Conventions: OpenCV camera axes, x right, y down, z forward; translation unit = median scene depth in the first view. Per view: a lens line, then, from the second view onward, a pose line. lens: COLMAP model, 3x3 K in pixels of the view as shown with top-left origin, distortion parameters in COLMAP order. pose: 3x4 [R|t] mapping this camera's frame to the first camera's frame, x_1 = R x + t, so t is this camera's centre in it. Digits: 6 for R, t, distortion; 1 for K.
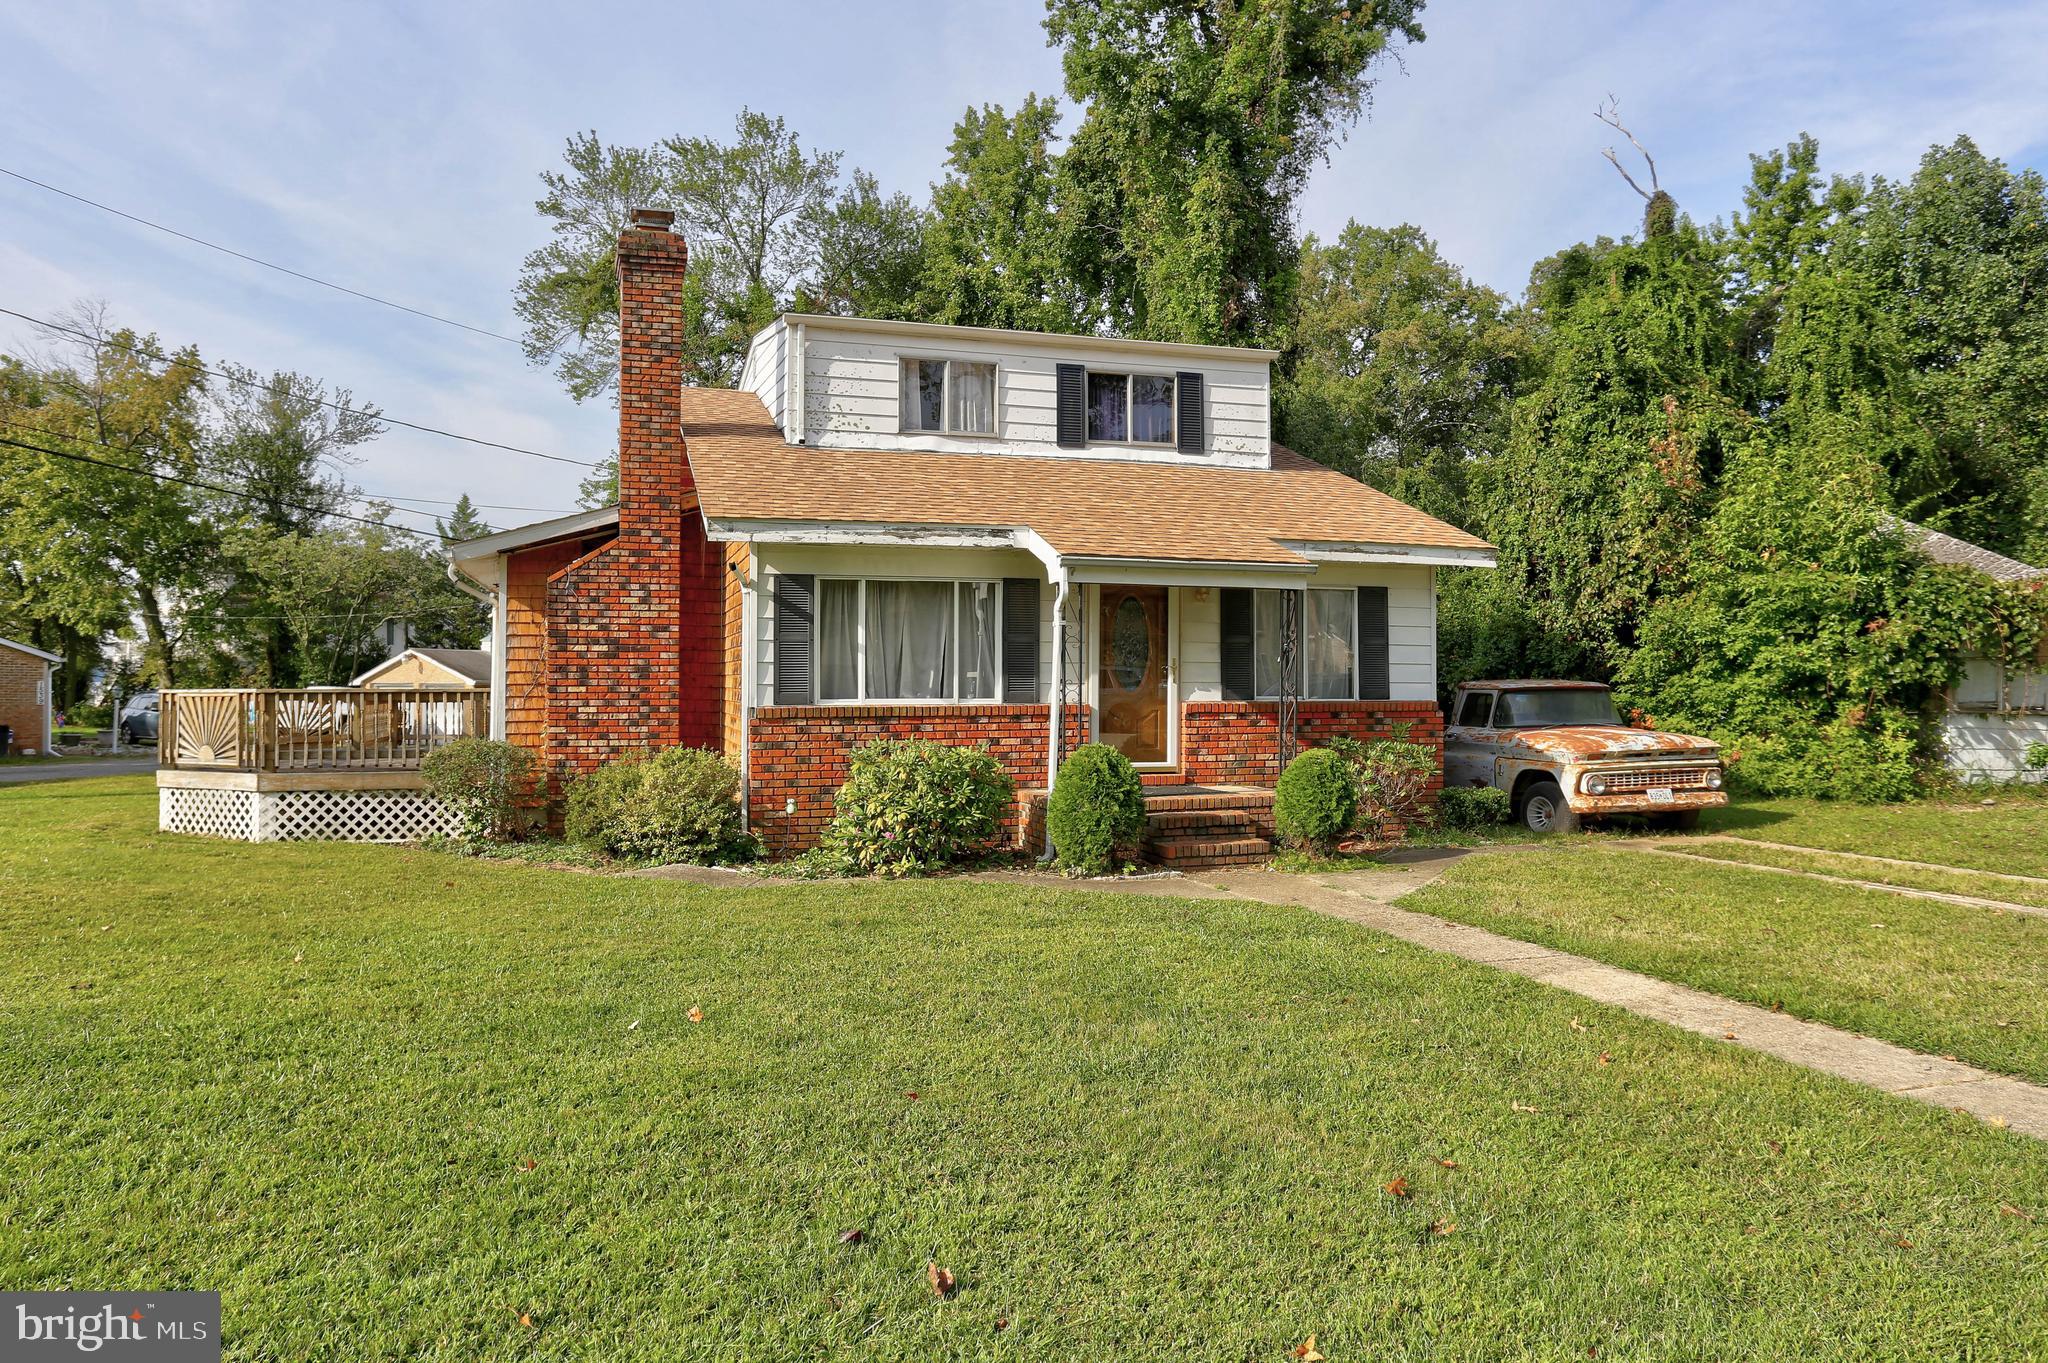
lens RADIAL K [[1301.2, 0, 1013.3], [0, 1301.2, 682.2], [0, 0, 1]] dist [-0.072599, 0.061111]
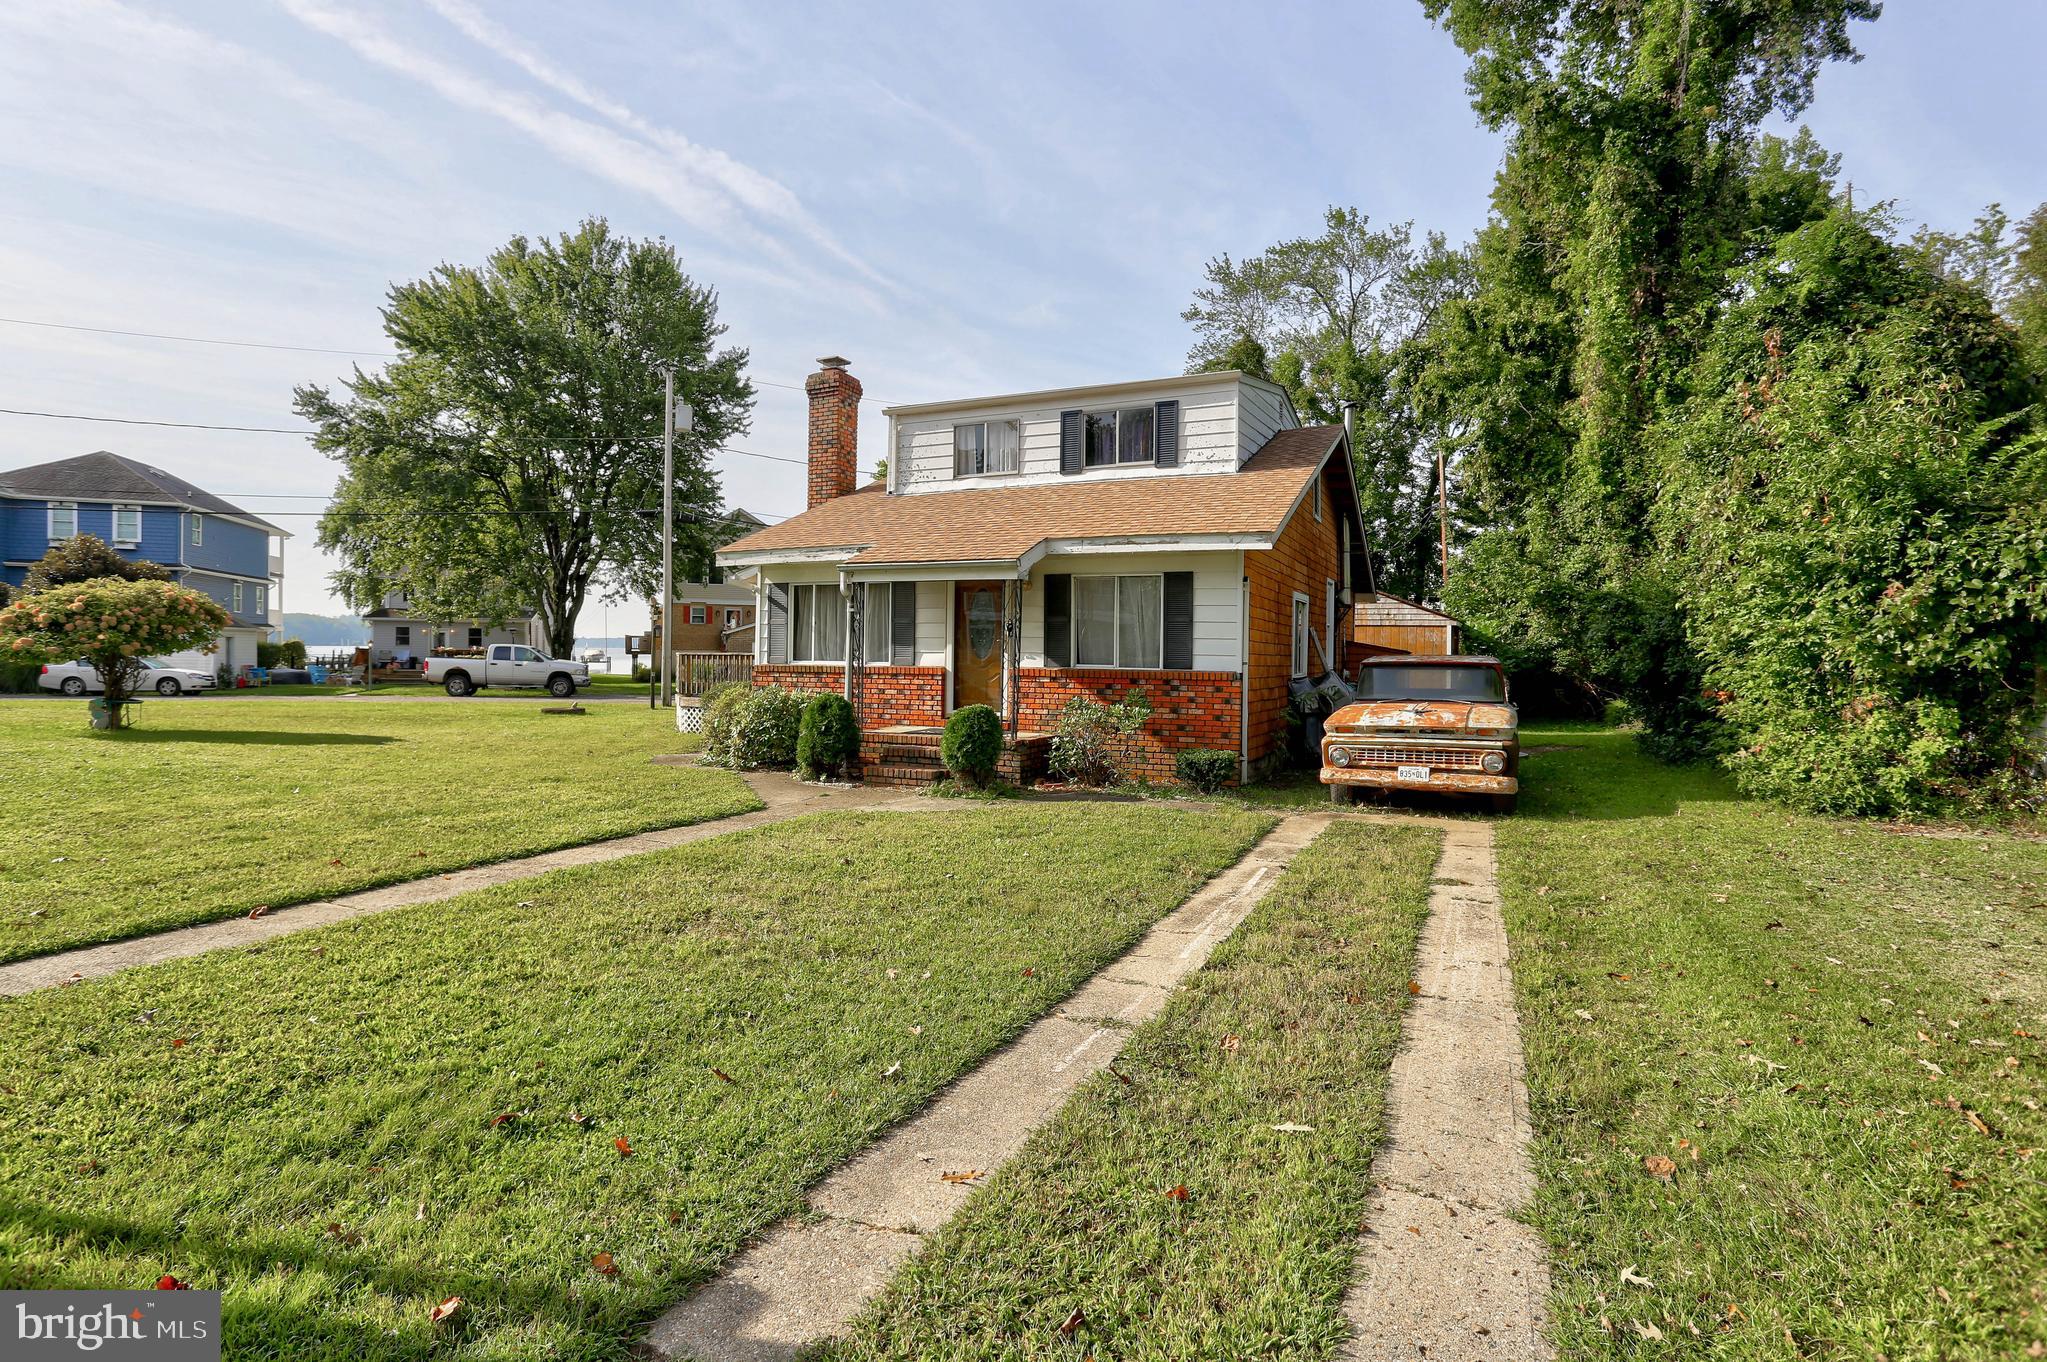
lens RADIAL K [[996.7, 0, 1029.7], [0, 996.7, 670.1], [0, 0, 1]] dist [-0.073112, 0.034114]
pose [[0.748957, 0.020543, -0.662300, 0.655761], [-0.011650, 0.999773, 0.017837, -0.000109], [0.662516, -0.005644, 0.749027, 0.208787]]
